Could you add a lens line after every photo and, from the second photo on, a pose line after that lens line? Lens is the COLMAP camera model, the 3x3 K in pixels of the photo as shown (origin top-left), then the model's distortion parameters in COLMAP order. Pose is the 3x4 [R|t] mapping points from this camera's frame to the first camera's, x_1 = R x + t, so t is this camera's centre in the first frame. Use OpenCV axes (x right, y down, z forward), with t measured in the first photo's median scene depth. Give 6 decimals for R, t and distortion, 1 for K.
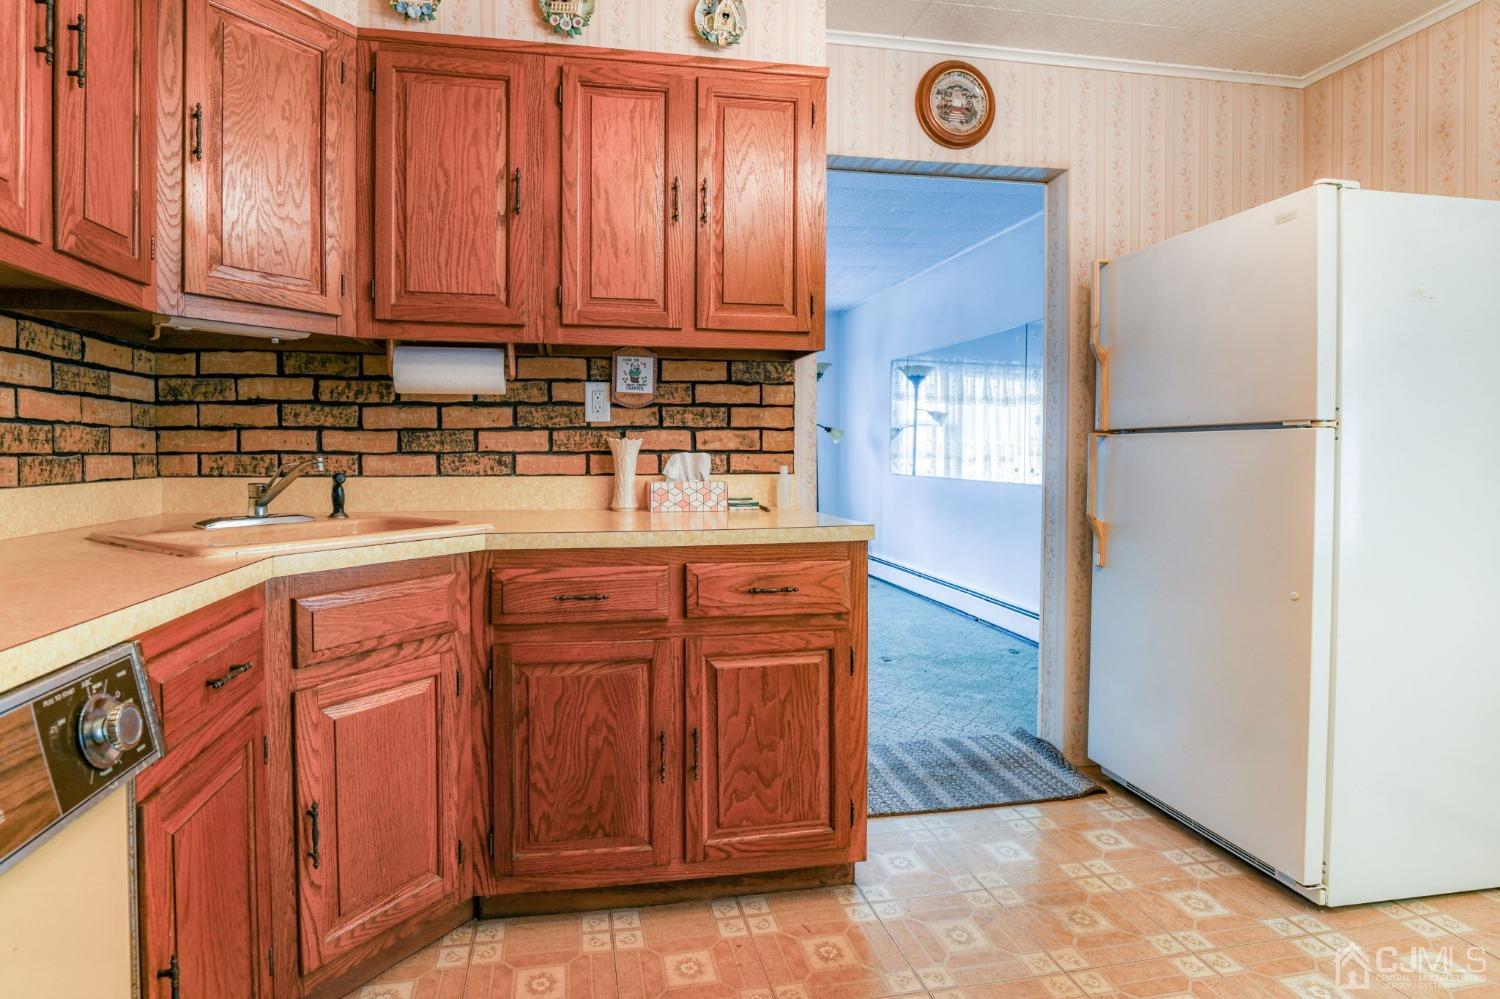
lens RADIAL K [[759.4, 0, 753.3], [0, 759.4, 494.4], [0, 0, 1]] dist [-0.001340, -0.009988]
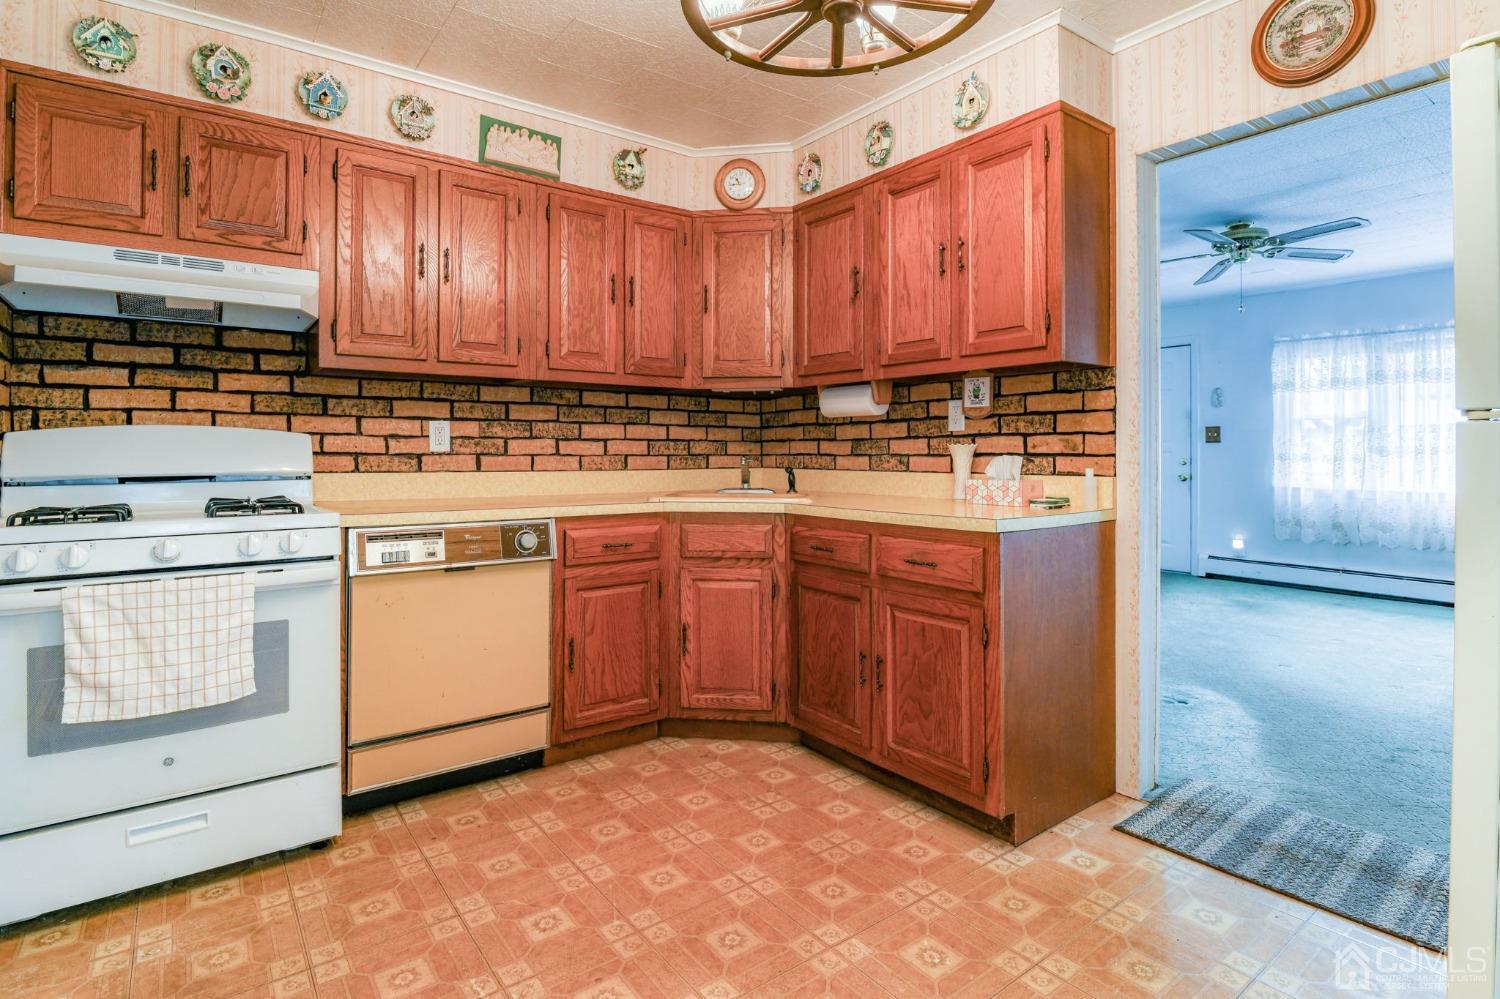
lens RADIAL K [[759.4, 0, 753.3], [0, 759.4, 494.4], [0, 0, 1]] dist [-0.001340, -0.009988]
pose [[0.456324, 0.048929, -0.888467, 0.794079], [-0.050350, 0.998307, 0.029118, -0.009624], [0.888388, 0.031447, 0.458015, 0.120161]]
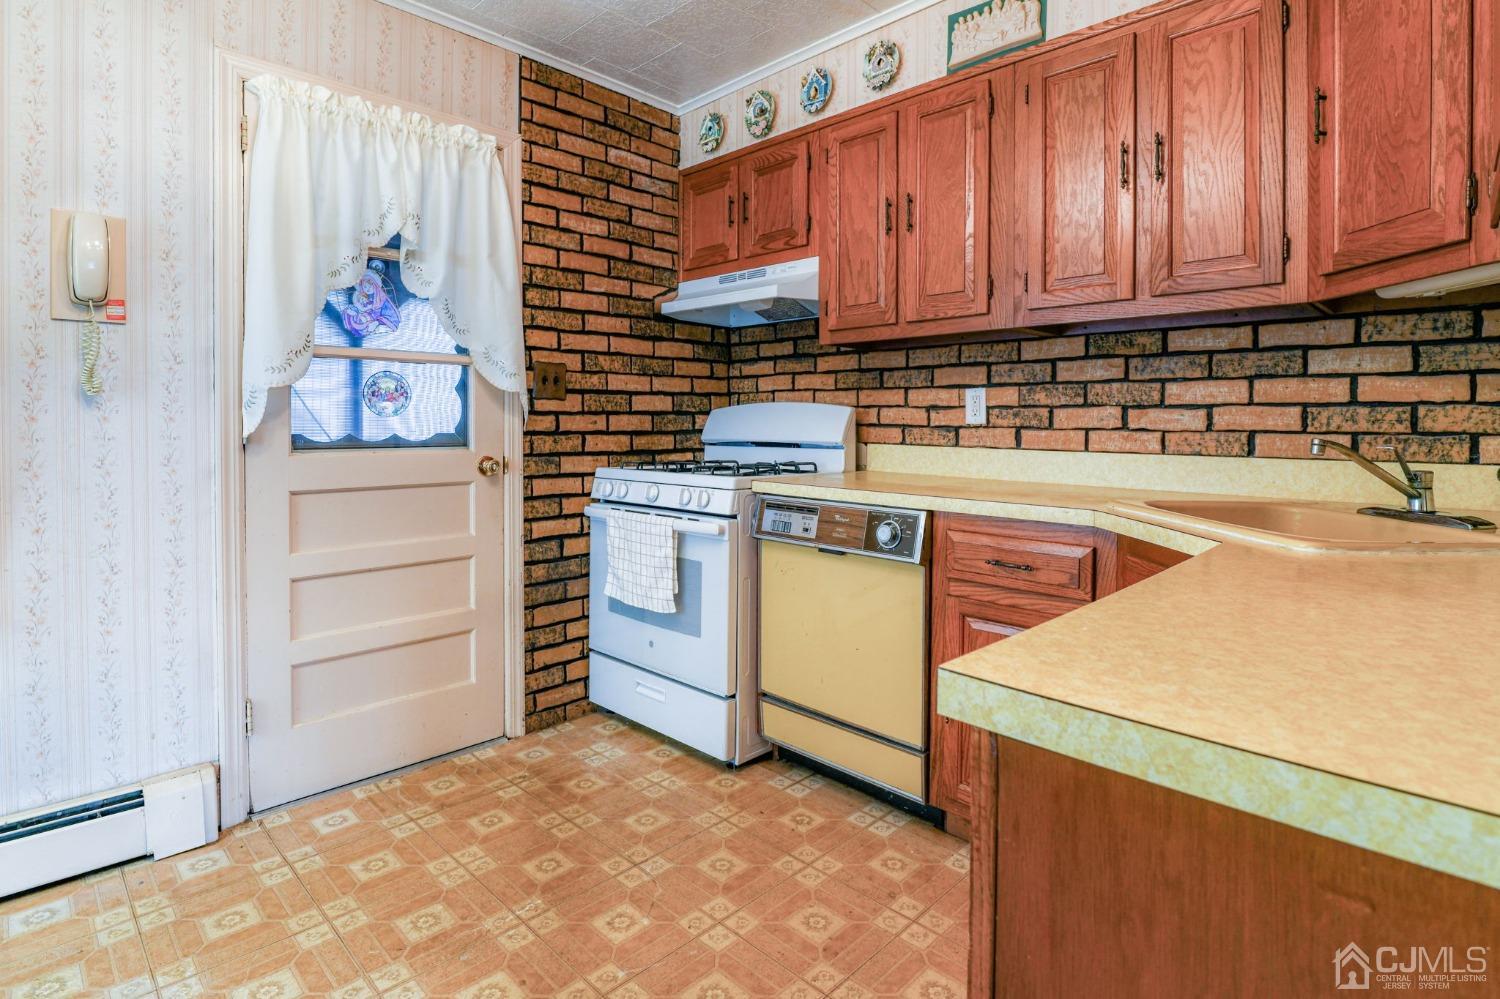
lens RADIAL K [[766.8, 0, 749.5], [0, 766.8, 465.2], [0, 0, 1]] dist [-0.001901, -0.013024]
pose [[-0.818016, 0.027199, -0.574552, 0.321882], [-0.038172, 0.994112, 0.101407, -0.058791], [0.573928, 0.104885, -0.812161, 0.960682]]
